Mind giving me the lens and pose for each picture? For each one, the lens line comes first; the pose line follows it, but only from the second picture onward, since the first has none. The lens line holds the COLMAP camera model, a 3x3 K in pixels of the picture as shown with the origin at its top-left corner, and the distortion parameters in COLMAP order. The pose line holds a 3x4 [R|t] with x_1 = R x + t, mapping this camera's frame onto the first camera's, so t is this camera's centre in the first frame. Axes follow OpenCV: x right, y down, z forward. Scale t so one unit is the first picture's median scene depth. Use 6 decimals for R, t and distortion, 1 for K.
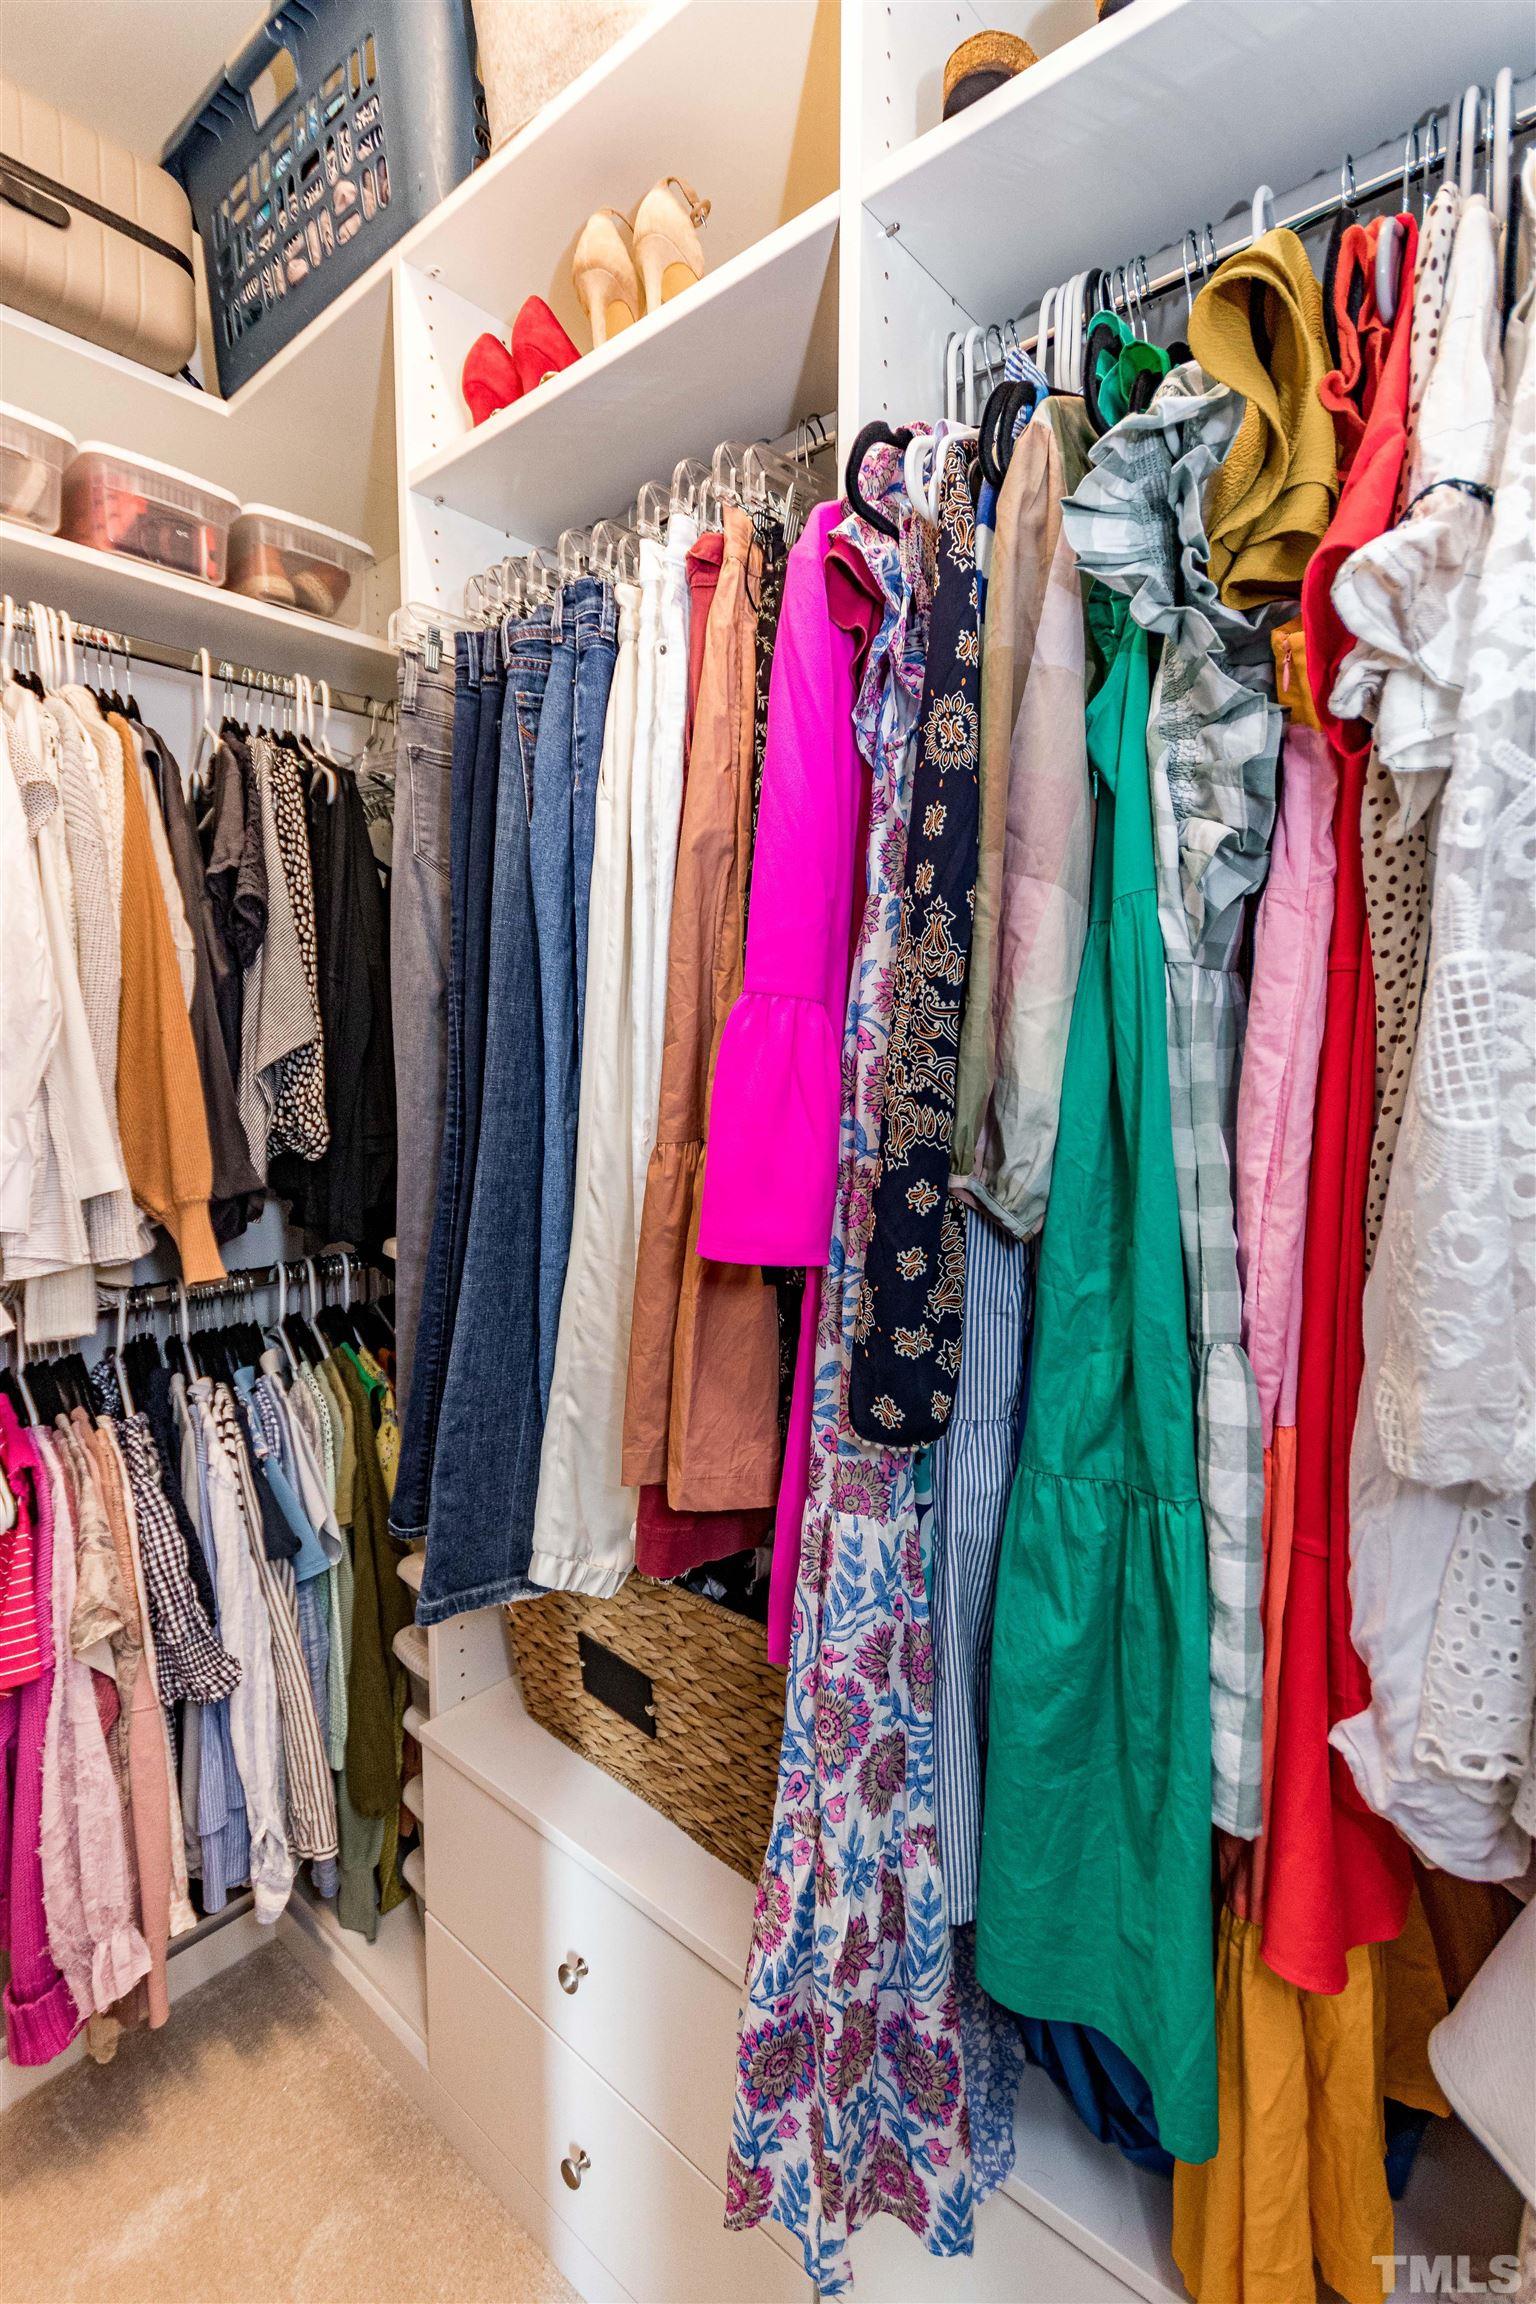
lens RADIAL K [[1056.0, 0, 751.7], [0, 1056.0, 1147.4], [0, 0, 1]] dist [0.005481, -0.002778]
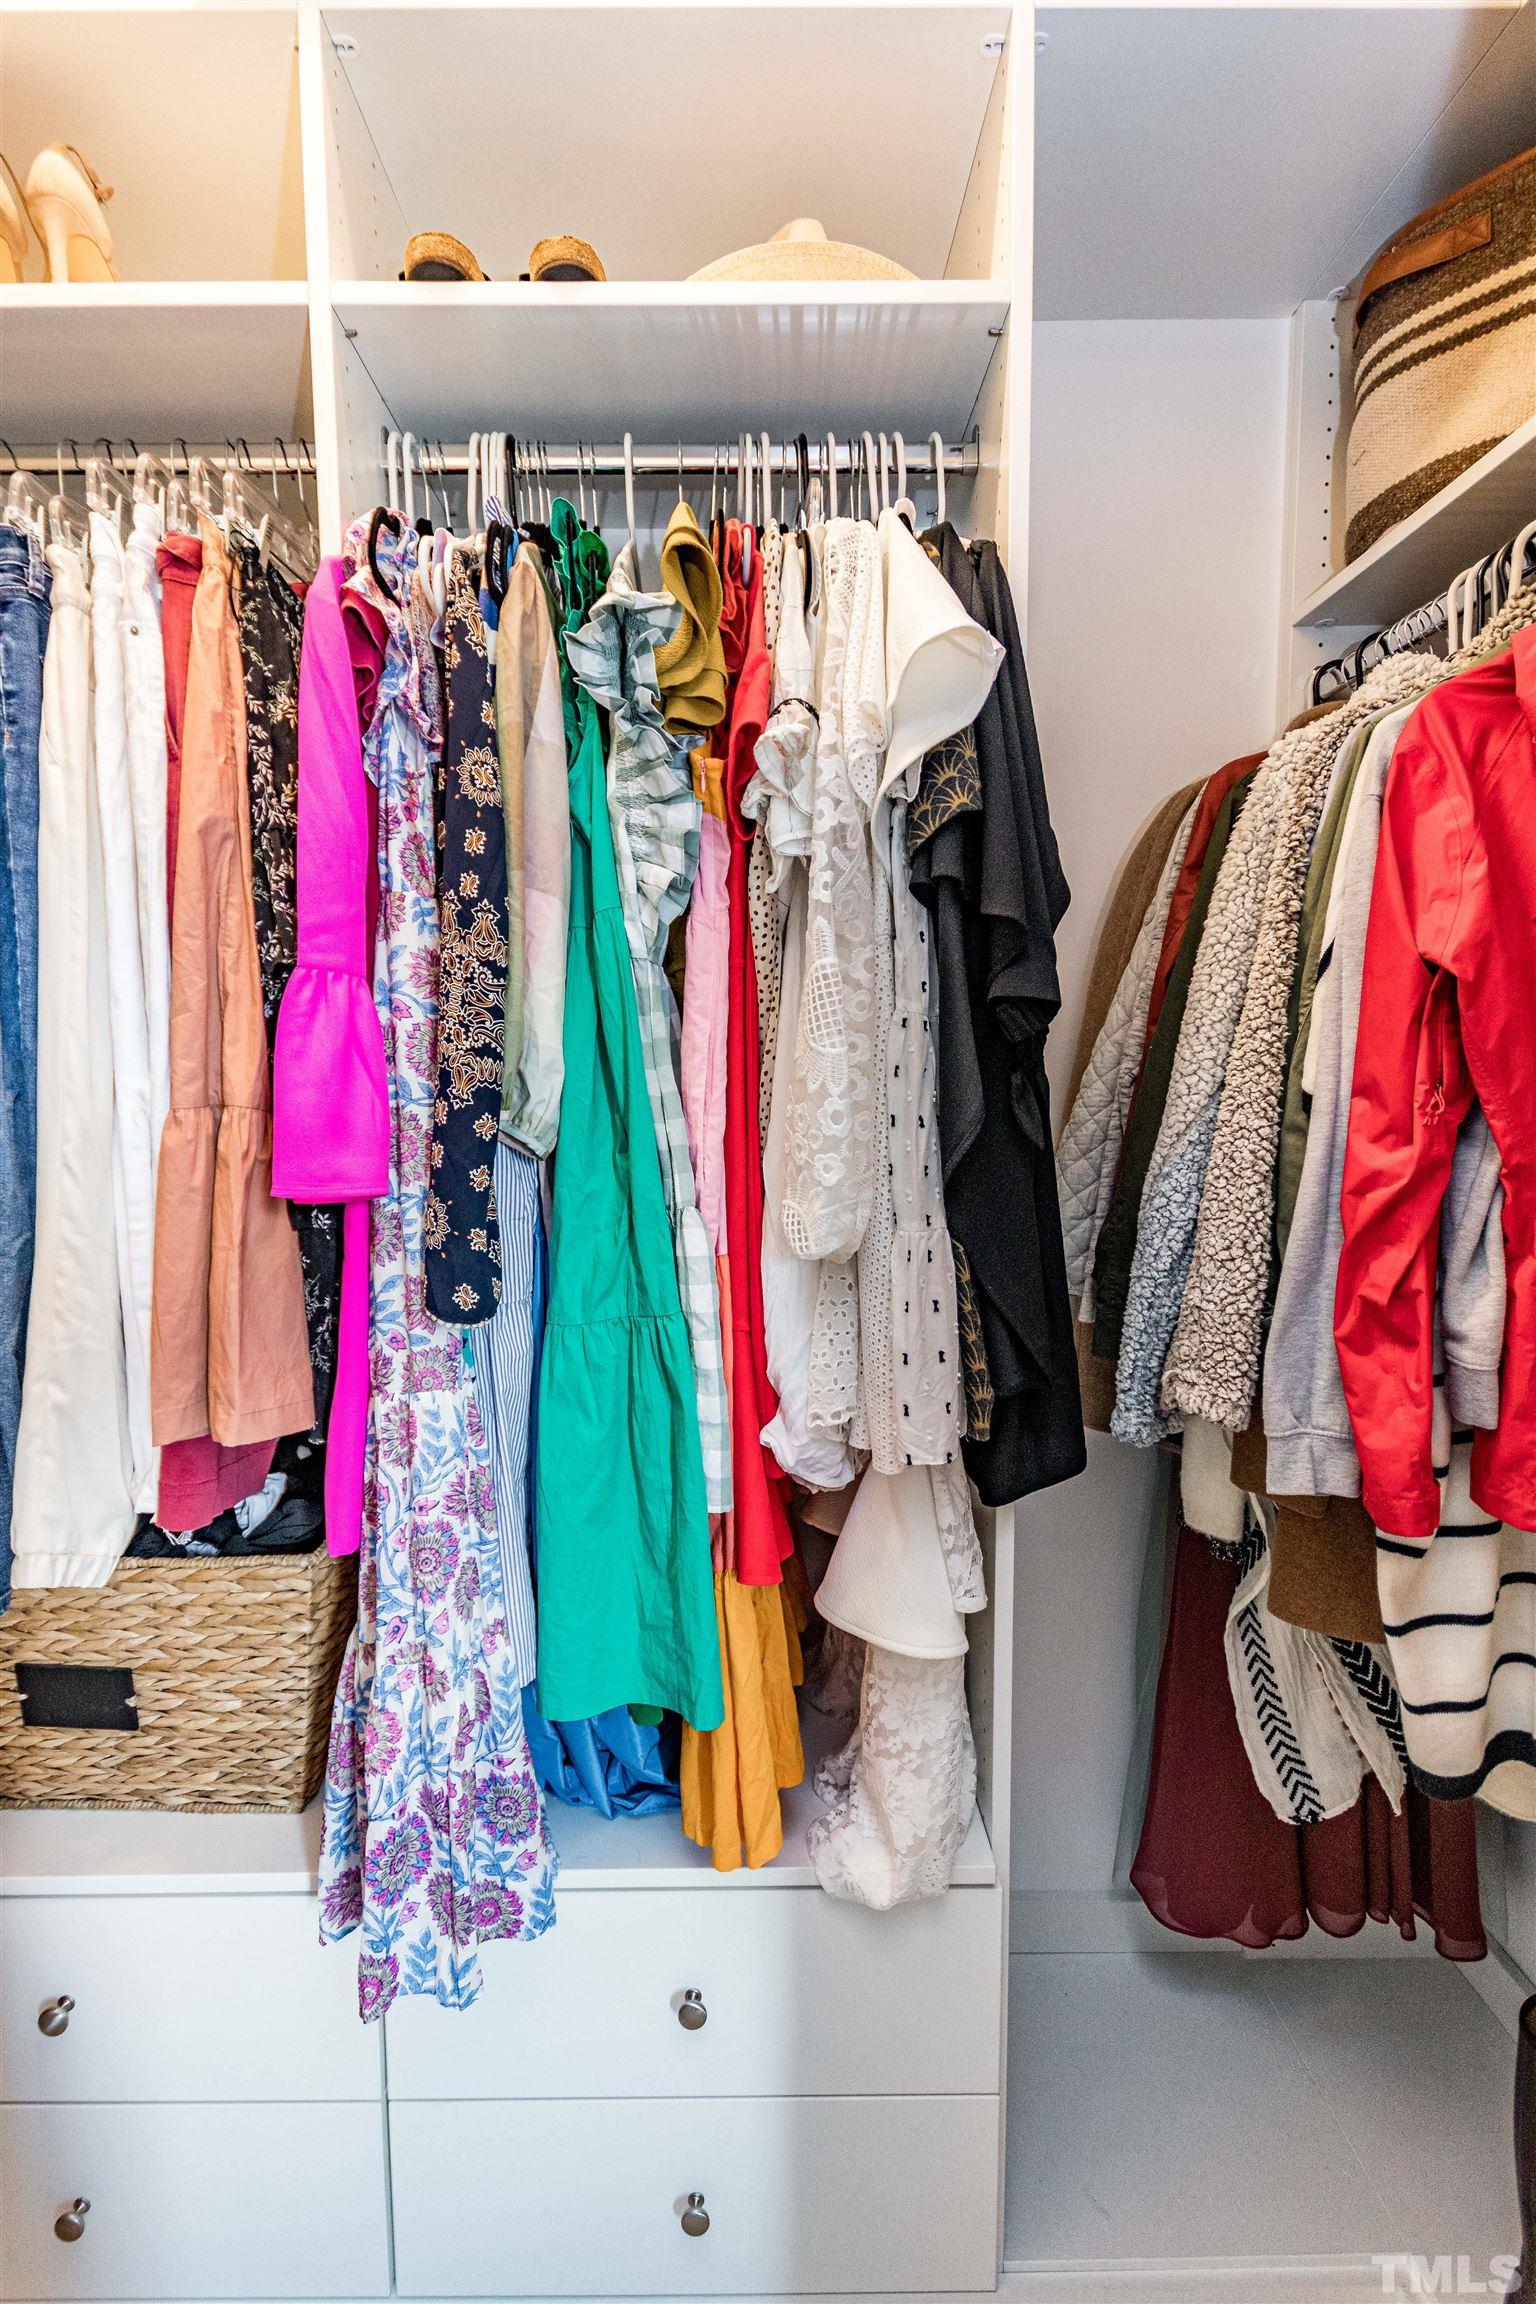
lens RADIAL K [[1056.0, 0, 751.7], [0, 1056.0, 1147.4], [0, 0, 1]] dist [0.005481, -0.002778]
pose [[0.752487, -0.068932, 0.654989, -0.433227], [0.069427, 0.997269, 0.025193, 0.059214], [-0.654937, 0.026516, 0.755218, -0.202558]]
